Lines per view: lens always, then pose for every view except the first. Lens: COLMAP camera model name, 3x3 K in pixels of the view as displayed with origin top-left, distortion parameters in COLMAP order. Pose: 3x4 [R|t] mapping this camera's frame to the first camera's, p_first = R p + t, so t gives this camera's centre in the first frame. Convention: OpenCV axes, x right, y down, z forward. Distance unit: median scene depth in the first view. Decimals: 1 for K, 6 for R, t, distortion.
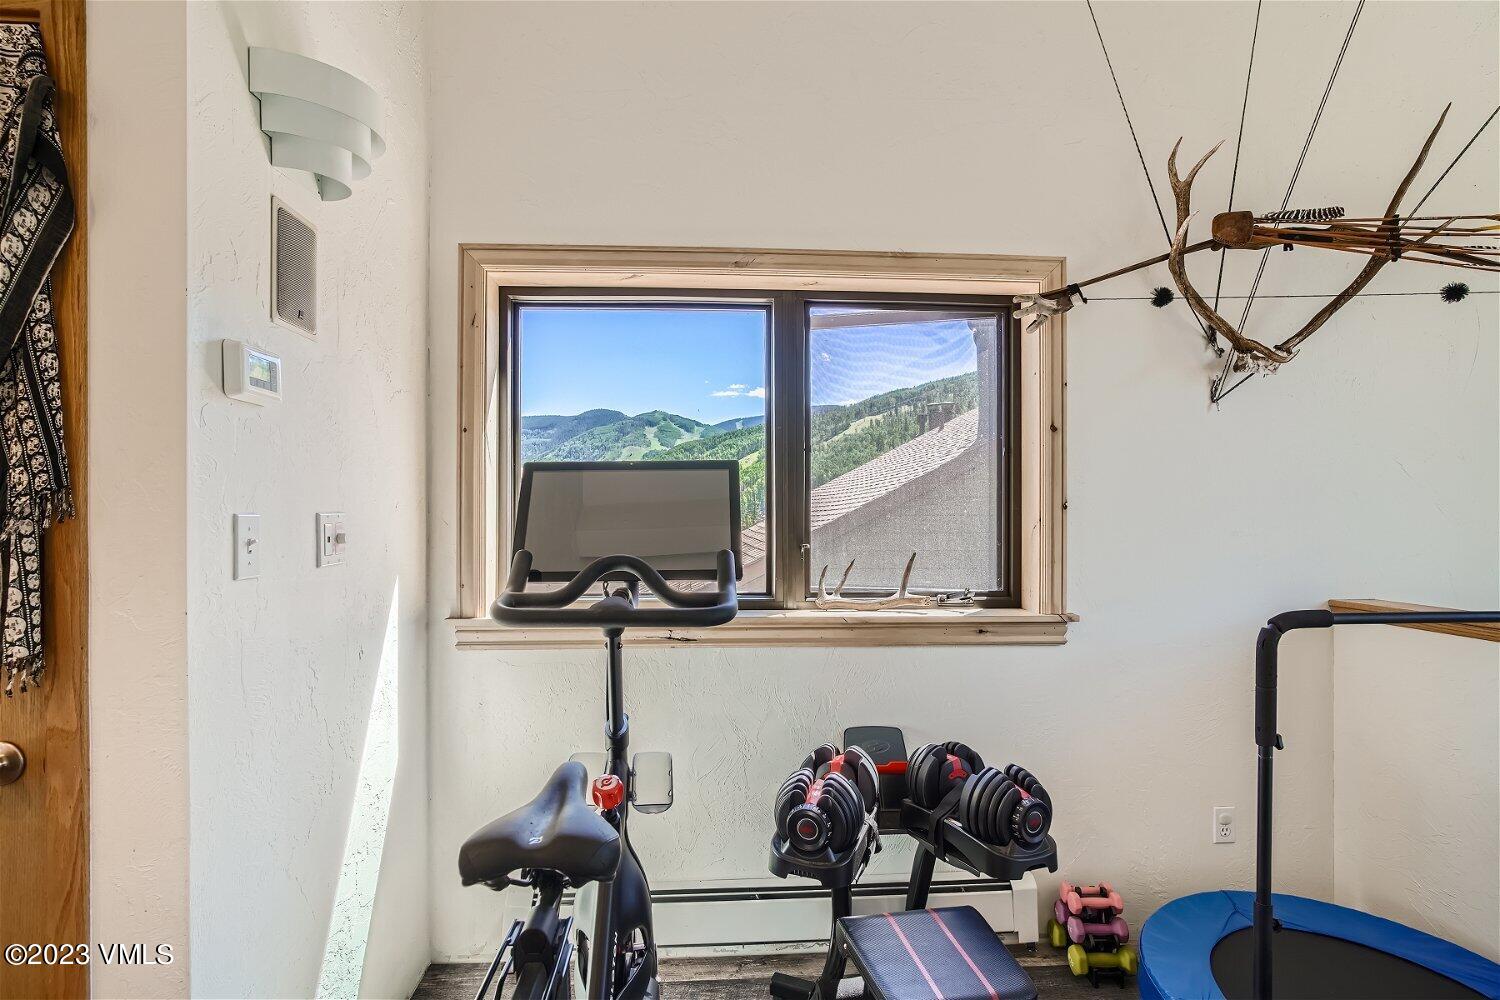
lens RADIAL K [[741.5, 0, 750.0], [0, 741.5, 500.0], [0, 0, 1]] dist [-0.040034, 0.027137]
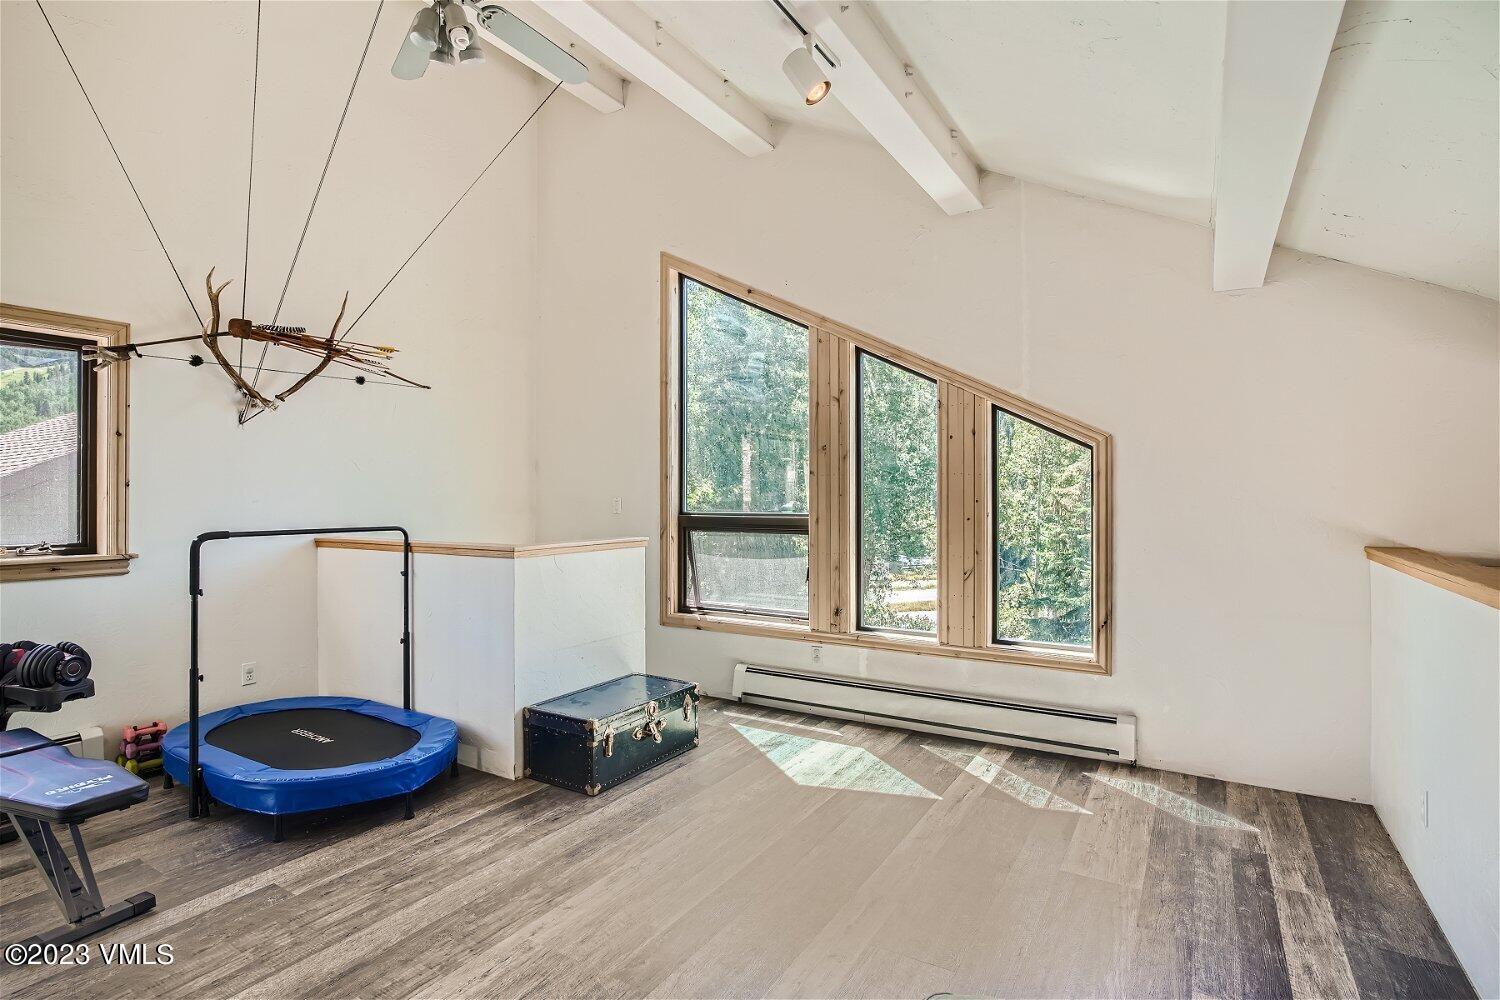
lens RADIAL K [[745.6, 0, 746.2], [0, 745.6, 490.1], [0, 0, 1]] dist [-0.041580, 0.023703]
pose [[0.590501, 0.003857, 0.807028, -0.049702], [-0.009945, 0.999947, 0.002498, 0.003514], [-0.806976, -0.009501, 0.590508, -0.997053]]
